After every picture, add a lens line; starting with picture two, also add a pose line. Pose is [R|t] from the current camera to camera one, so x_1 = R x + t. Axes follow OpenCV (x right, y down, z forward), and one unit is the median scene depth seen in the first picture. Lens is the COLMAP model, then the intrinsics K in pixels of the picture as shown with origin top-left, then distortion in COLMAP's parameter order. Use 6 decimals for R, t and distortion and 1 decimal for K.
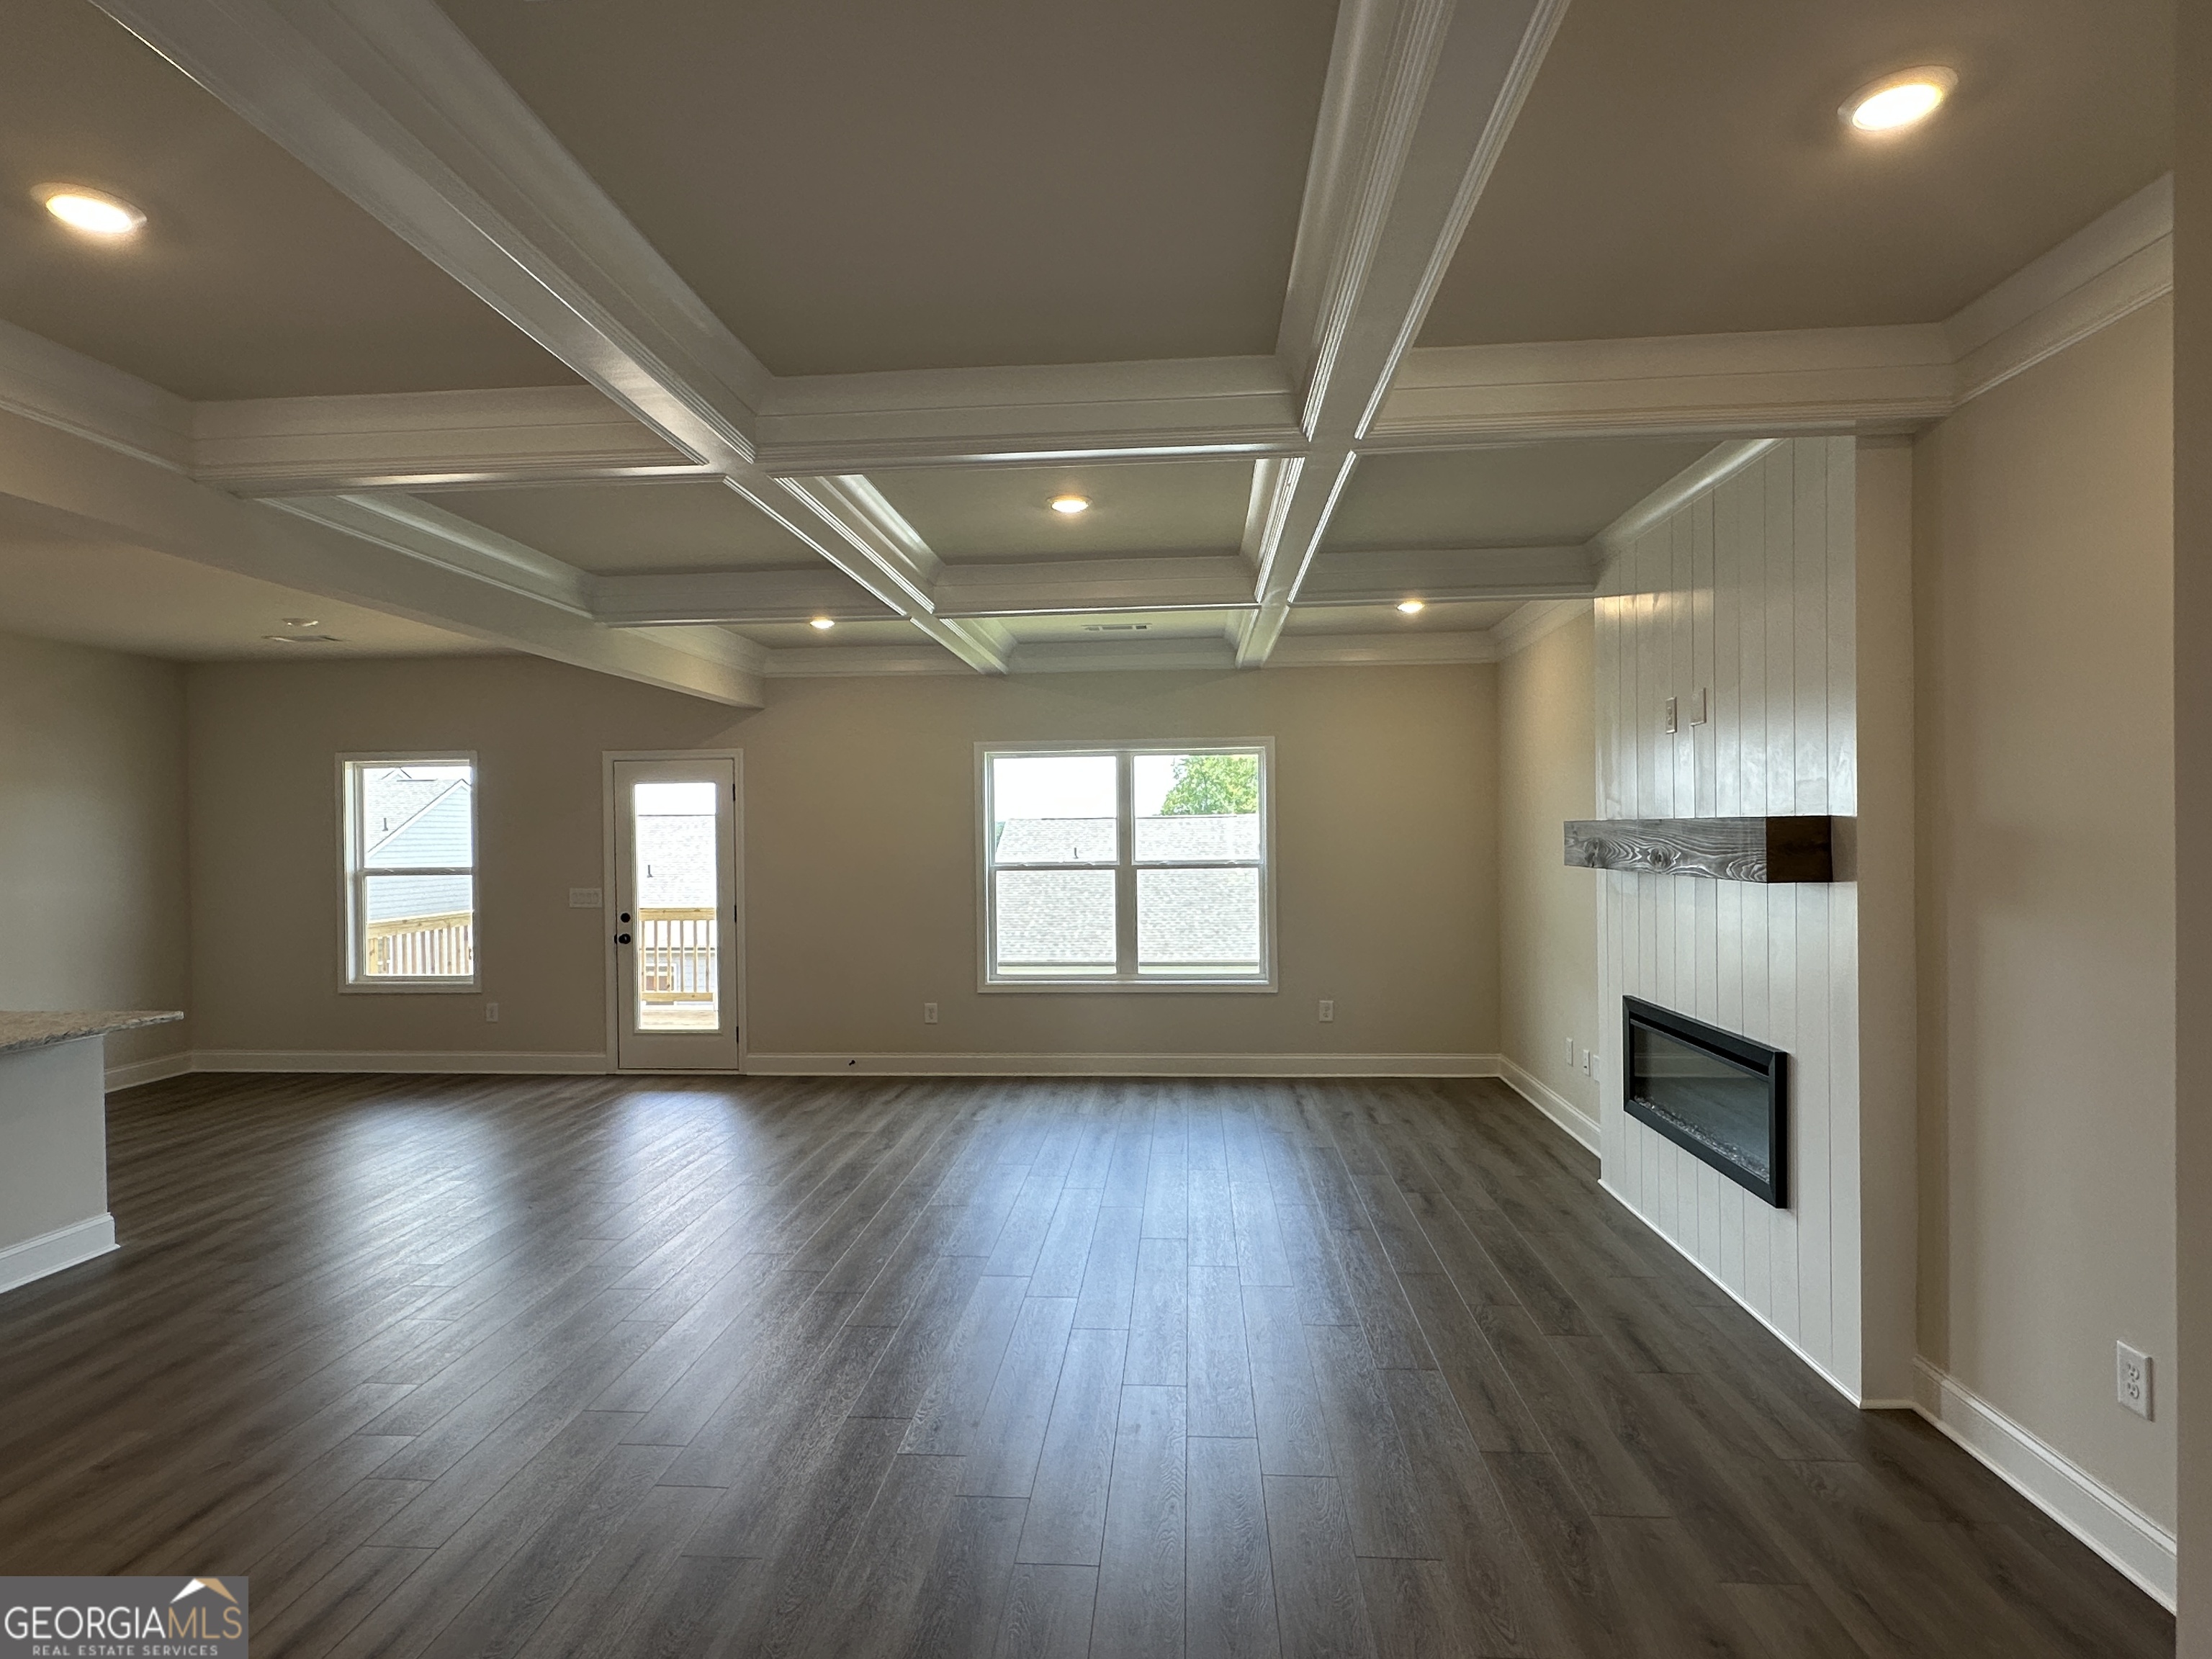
lens RADIAL K [[1208.6, 0, 1101.3], [0, 1208.6, 837.3], [0, 0, 1]] dist [-0.006807, 0.004253]
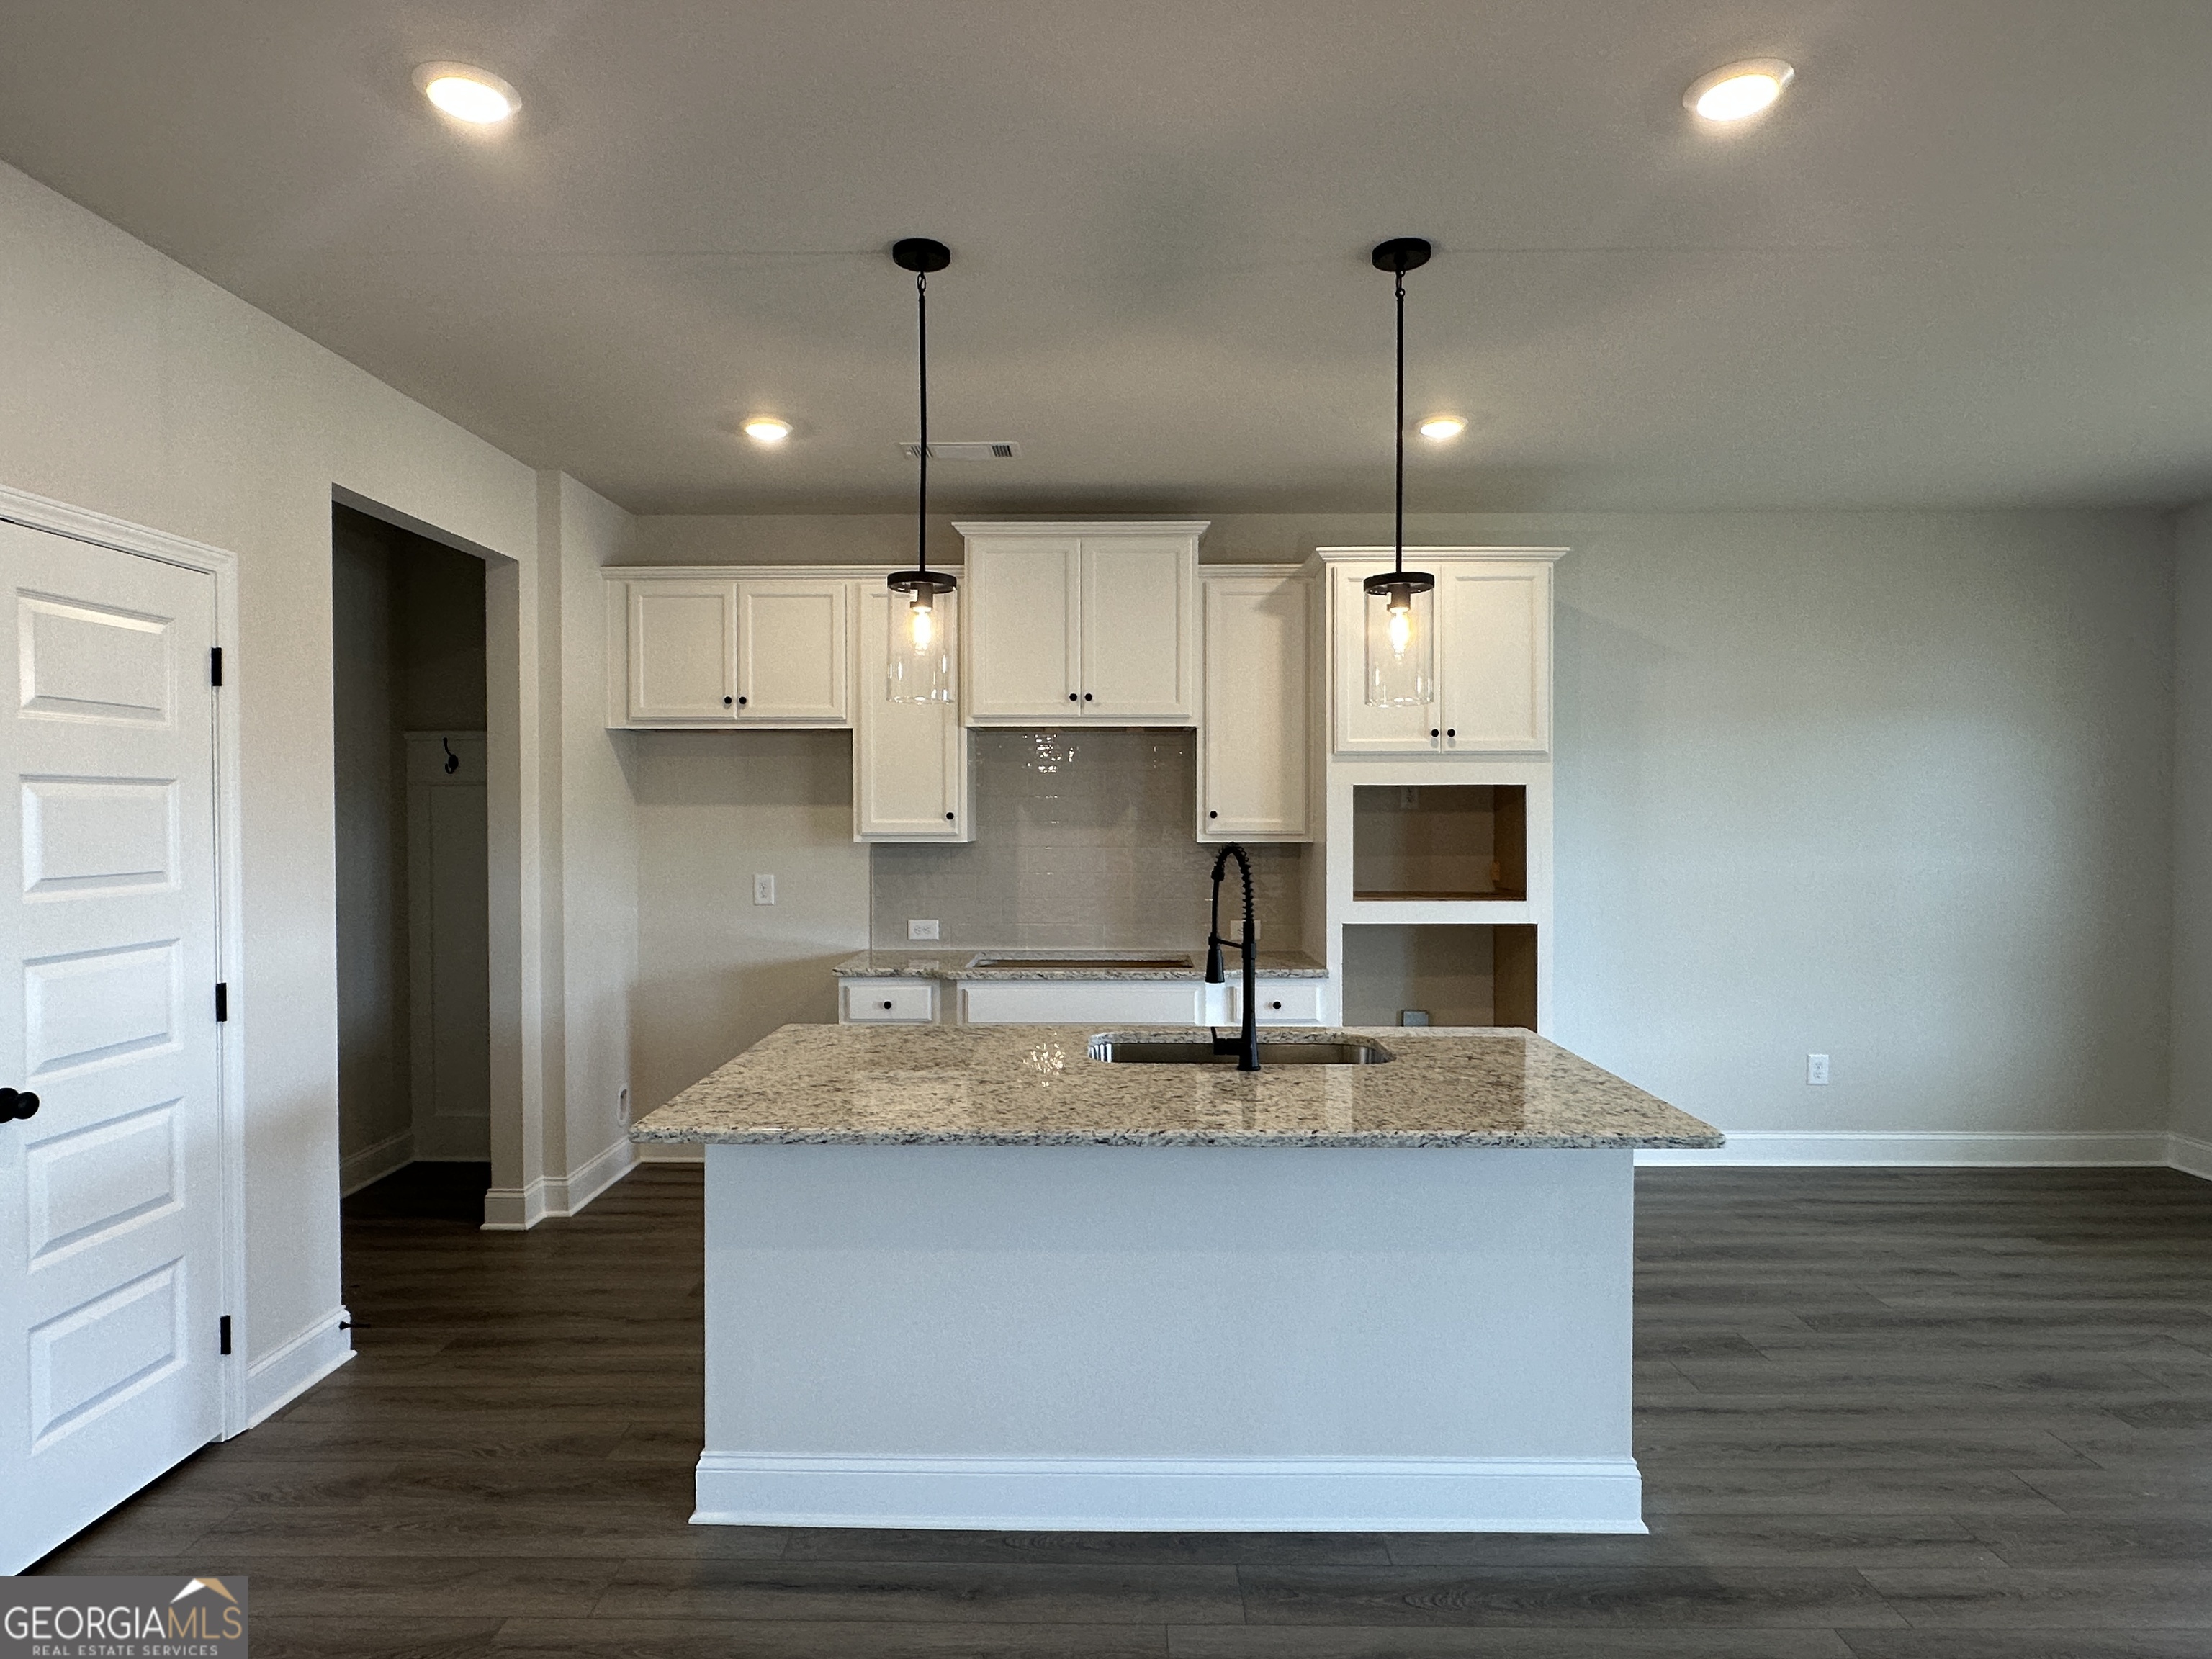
lens RADIAL K [[1208.6, 0, 1099.2], [0, 1208.6, 828.4], [0, 0, 1]] dist [-0.006807, 0.004253]
pose [[0.063186, 0.023973, -0.997714, -0.175597], [-0.002718, 0.999712, 0.023849, 0.006816], [0.997998, 0.001205, 0.063233, 0.422150]]
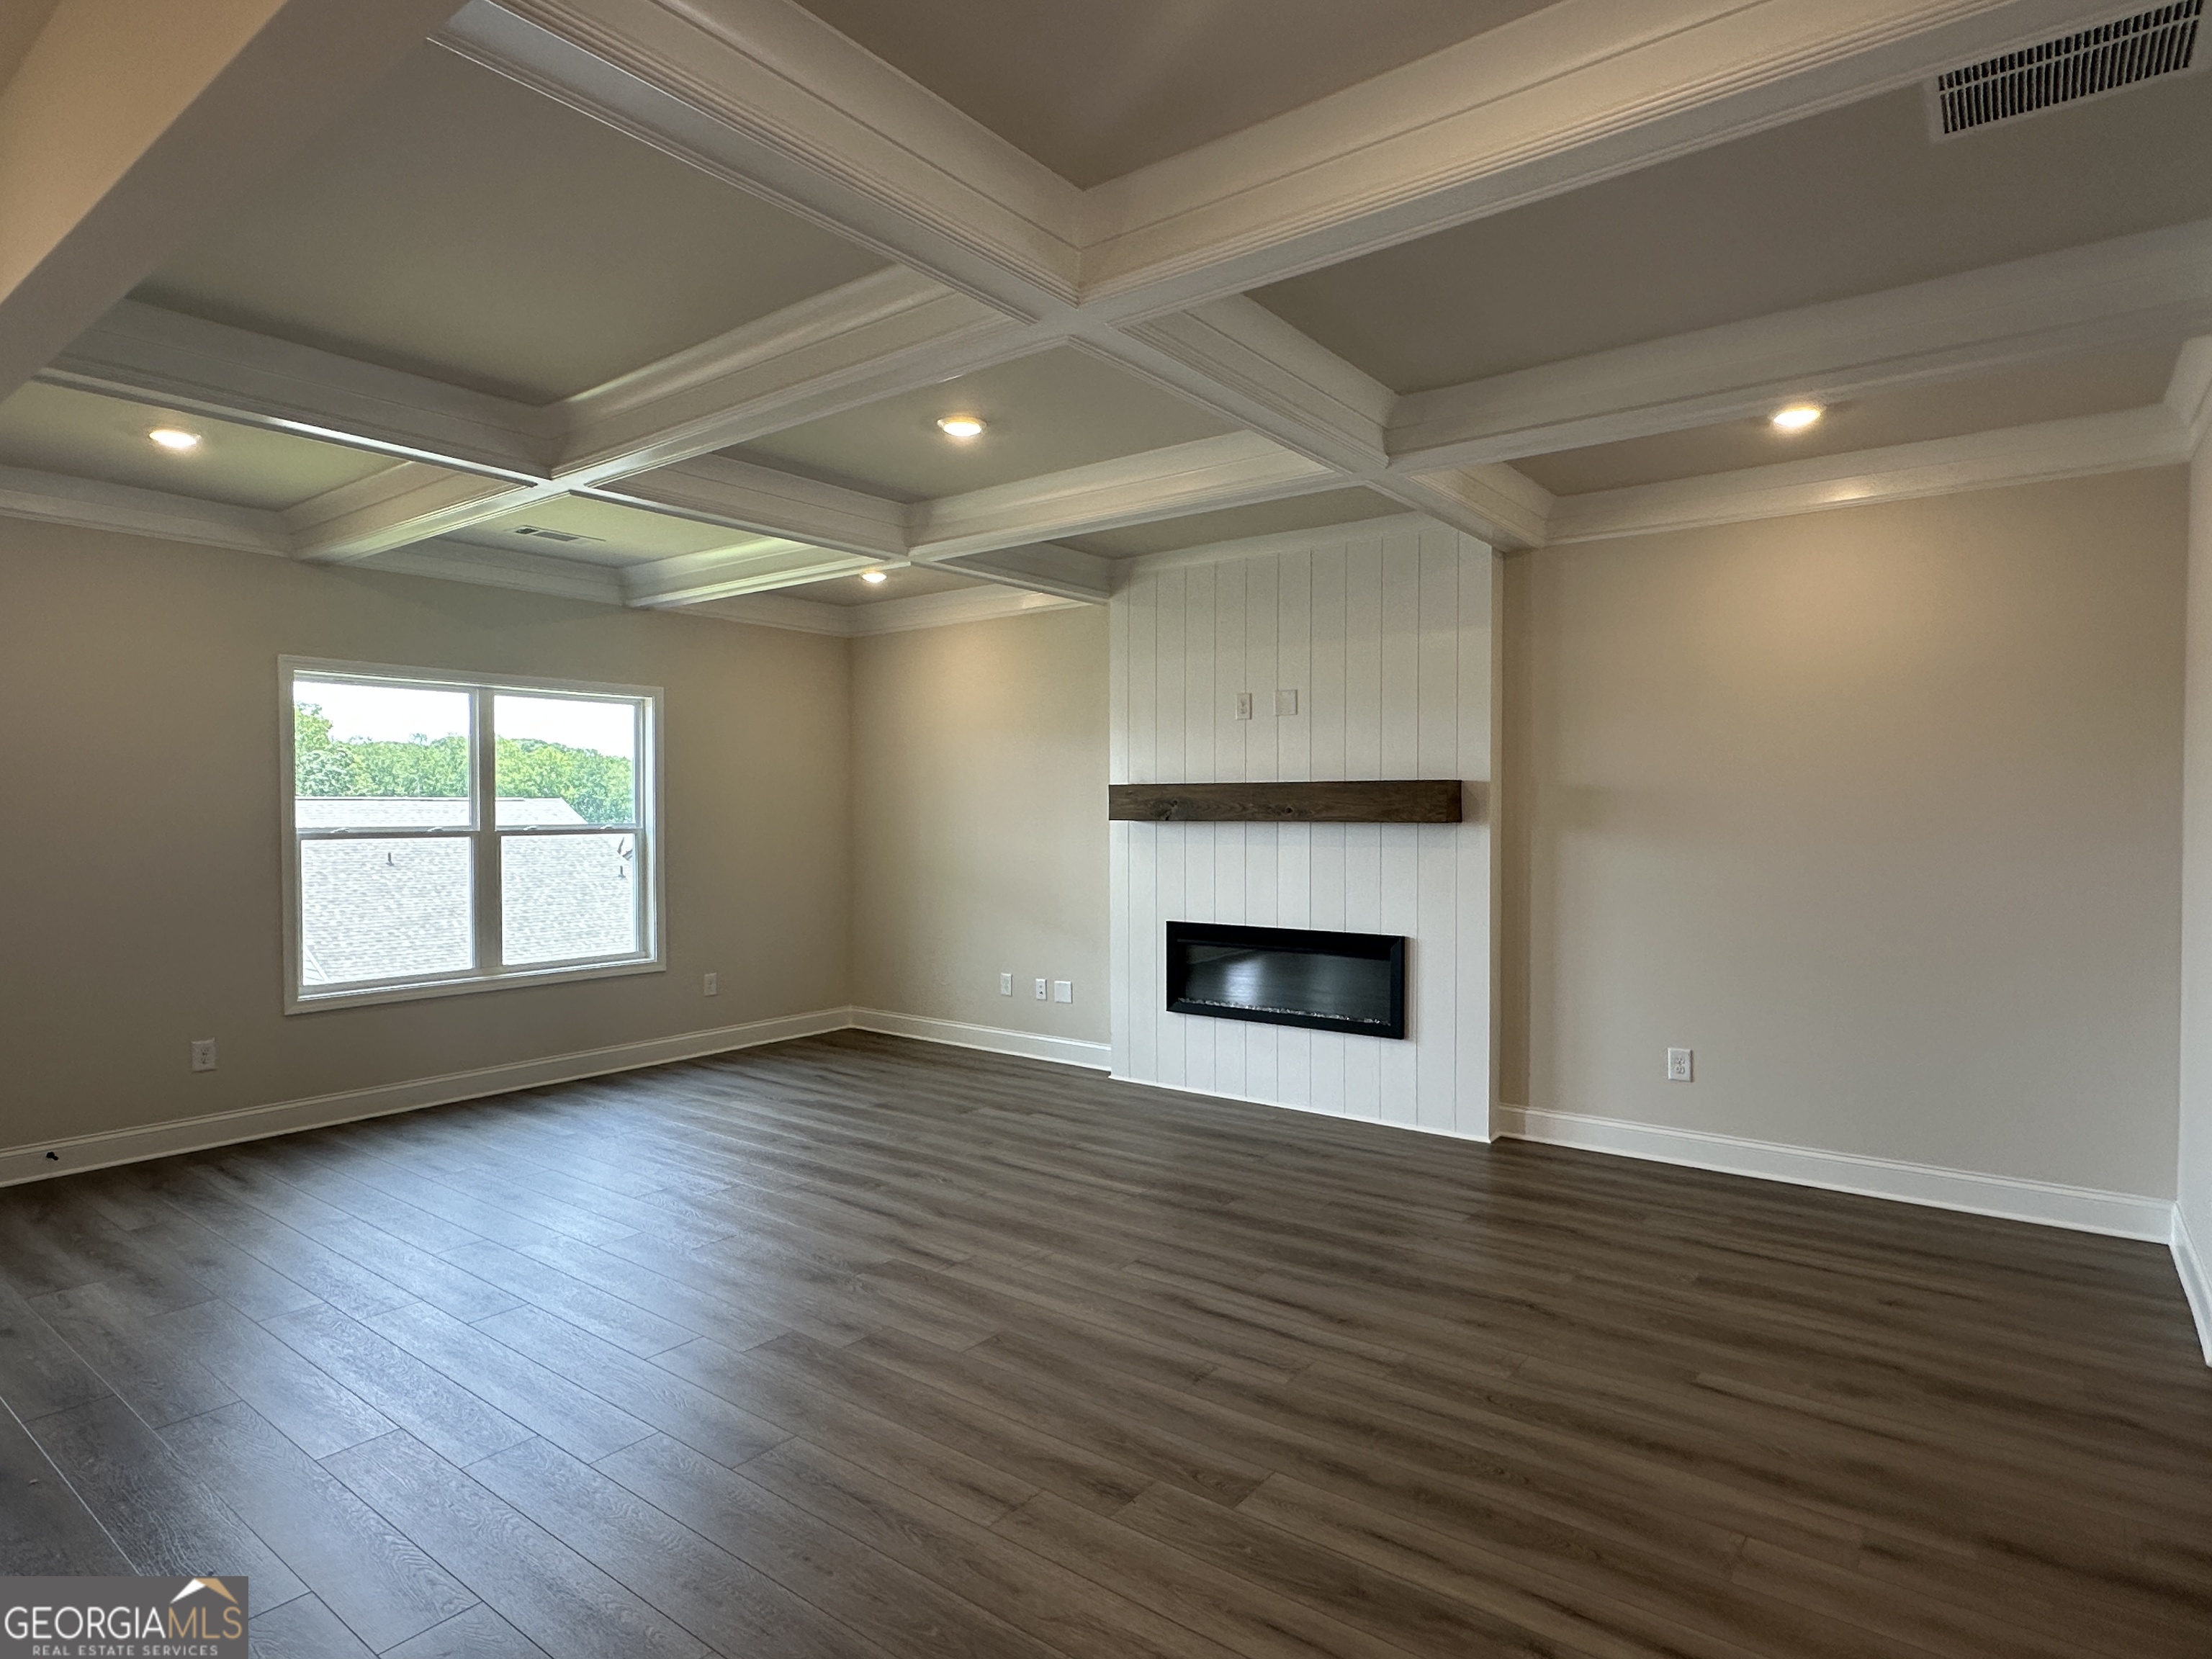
lens RADIAL K [[1208.6, 0, 1096.6], [0, 1208.6, 830.4], [0, 0, 1]] dist [-0.006807, 0.004253]
pose [[0.552793, -0.004503, 0.833307, -0.418201], [-0.002162, 0.999974, 0.006838, 0.016250], [-0.833316, -0.005581, 0.552769, 0.220996]]
